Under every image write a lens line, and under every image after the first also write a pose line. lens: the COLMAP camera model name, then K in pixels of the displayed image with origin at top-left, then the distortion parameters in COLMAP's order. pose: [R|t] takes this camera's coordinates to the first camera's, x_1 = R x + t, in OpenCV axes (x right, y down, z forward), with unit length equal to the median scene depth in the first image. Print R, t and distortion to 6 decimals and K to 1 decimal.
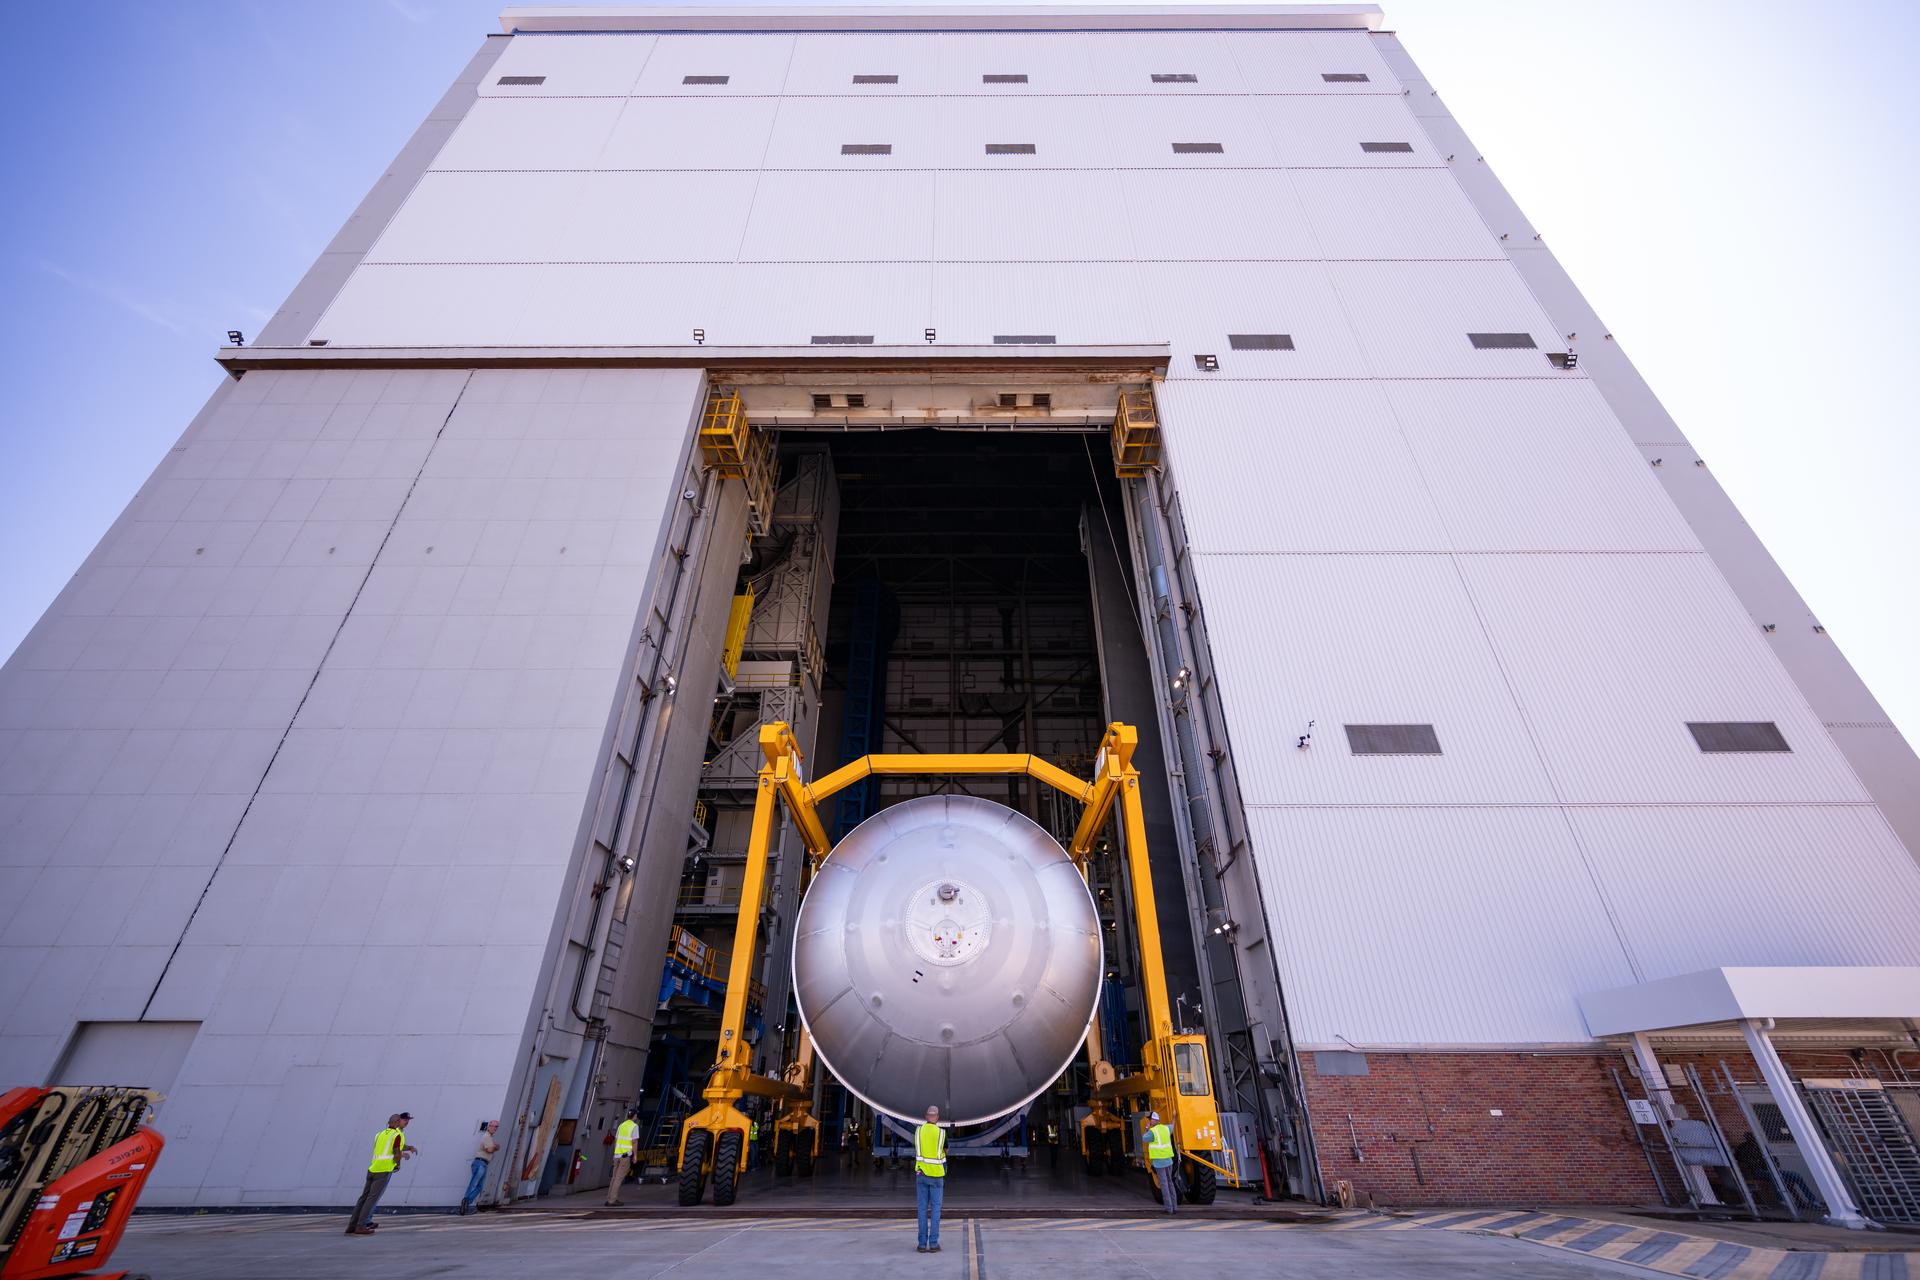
lens RADIAL K [[793.7, 0, 960.0], [0, 793.7, 640.0], [0, 0, 1]] dist [0.001805, -0.000152]
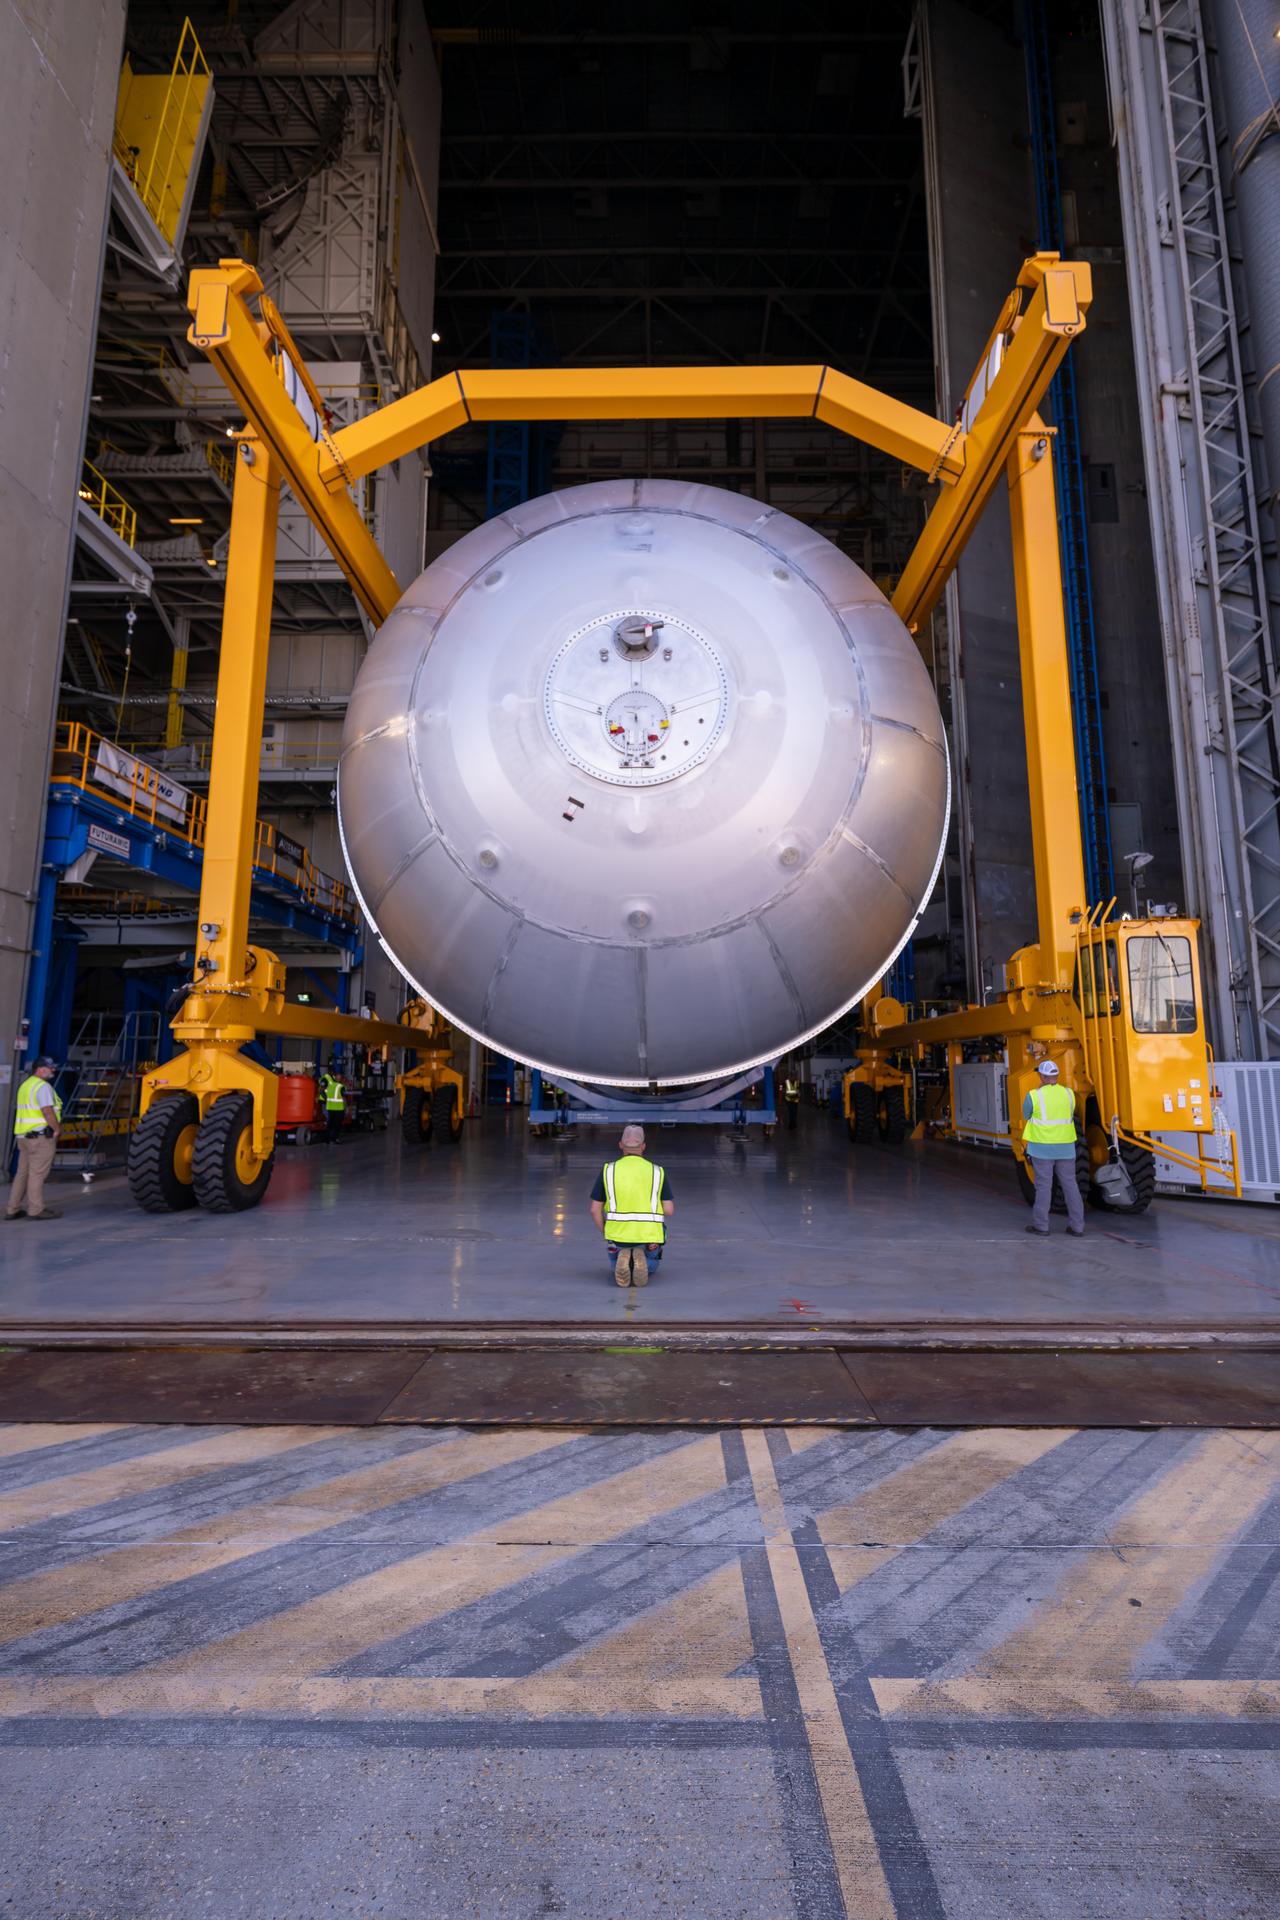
lens RADIAL K [[954.1, 0, 636.2], [0, 954.1, 937.4], [0, 0, 1]] dist [-0.009508, 0.000401]
pose [[0.999601, -0.002791, -0.028124, -0.001311], [0.013594, 0.919913, 0.391888, 0.248135], [0.024778, -0.392114, 0.919583, 0.415412]]
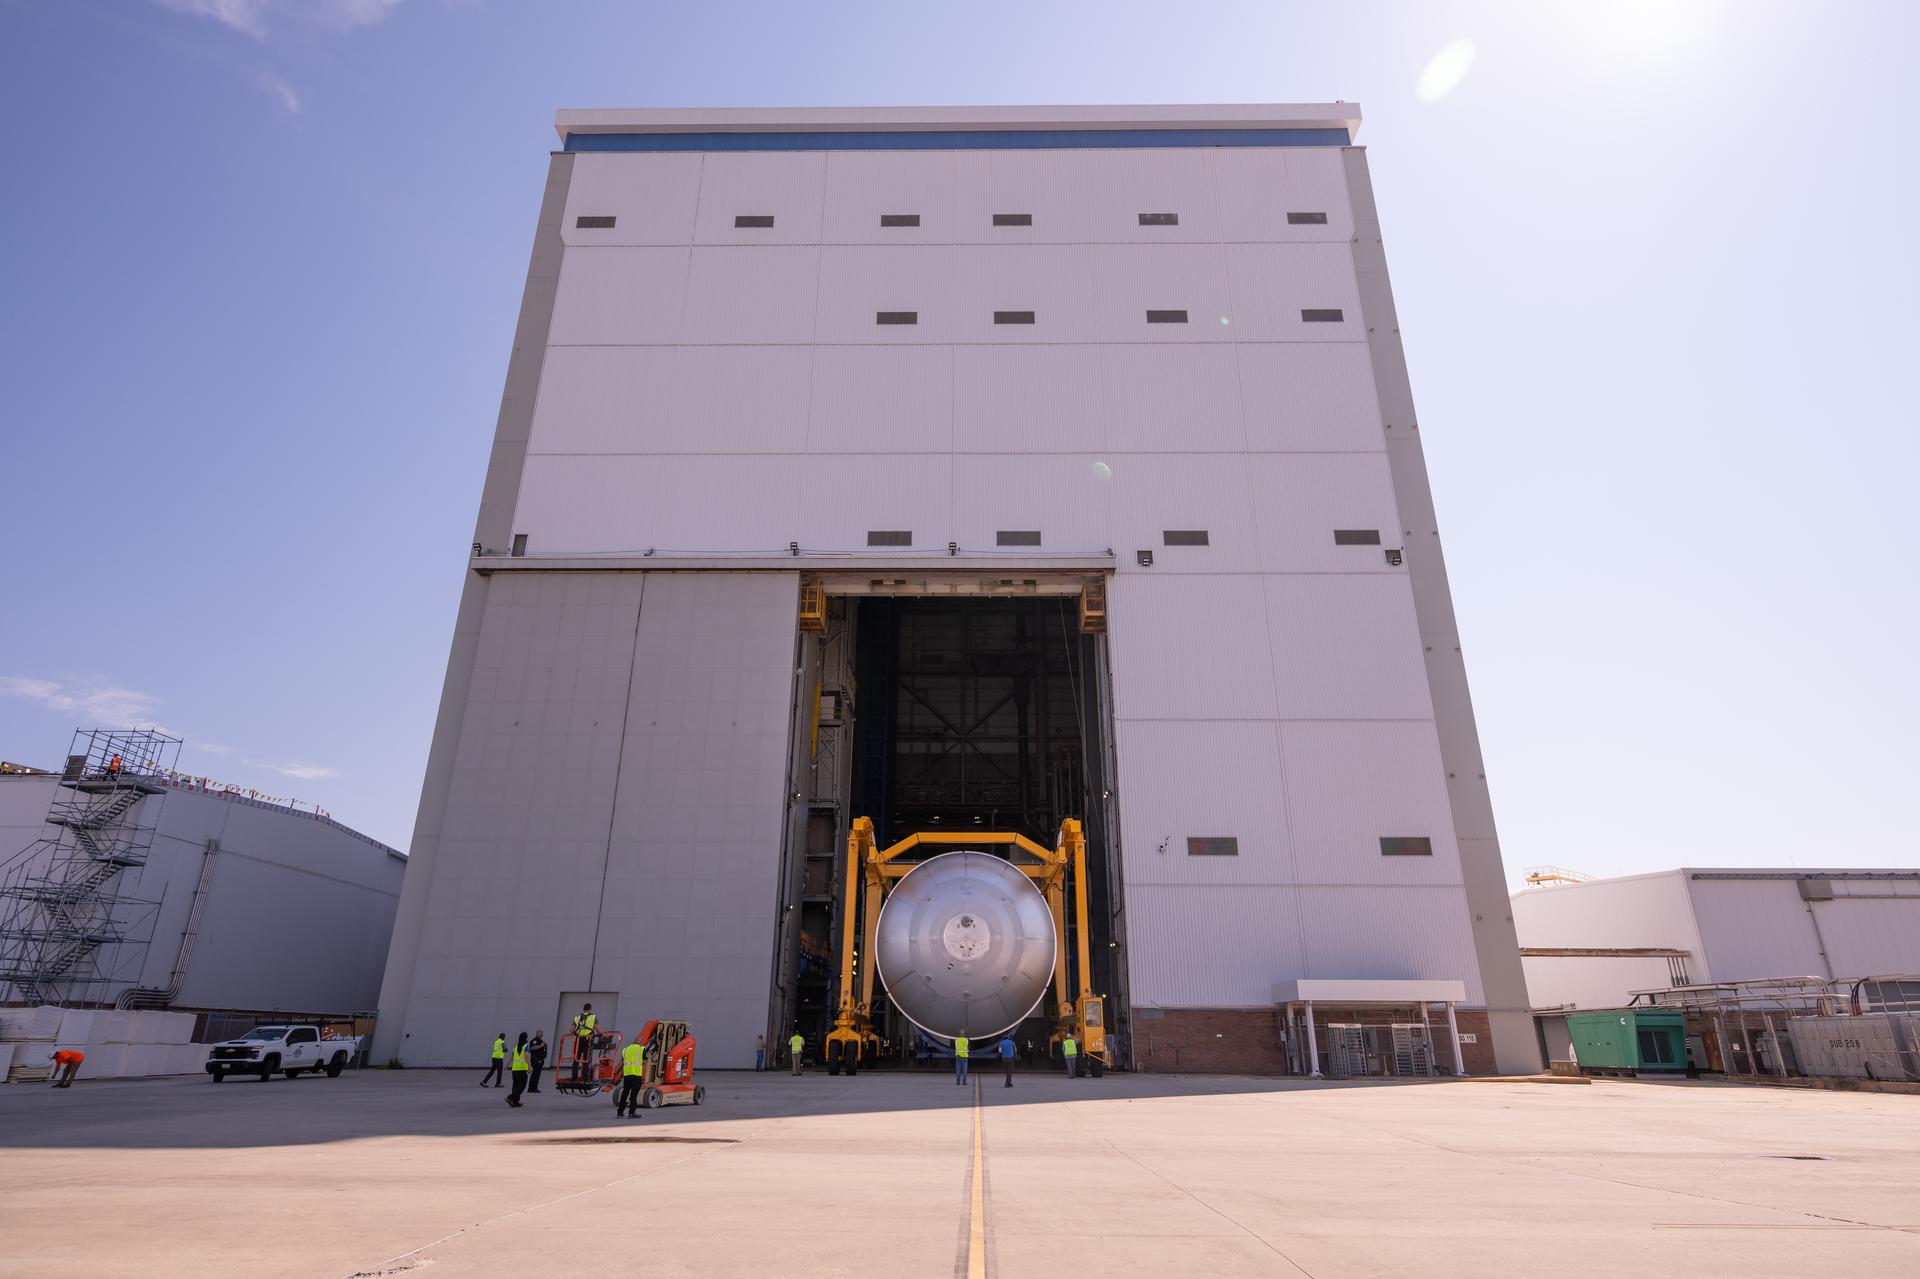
lens RADIAL K [[1096.7, 0, 945.0], [0, 1096.7, 645.2], [0, 0, 1]] dist [-0.000321, 0.000103]
pose [[0.999747, -0.000186, -0.022490, -0.007890], [0.004613, 0.980403, 0.196949, -0.728435], [0.022013, -0.197002, 0.980156, -1.216274]]
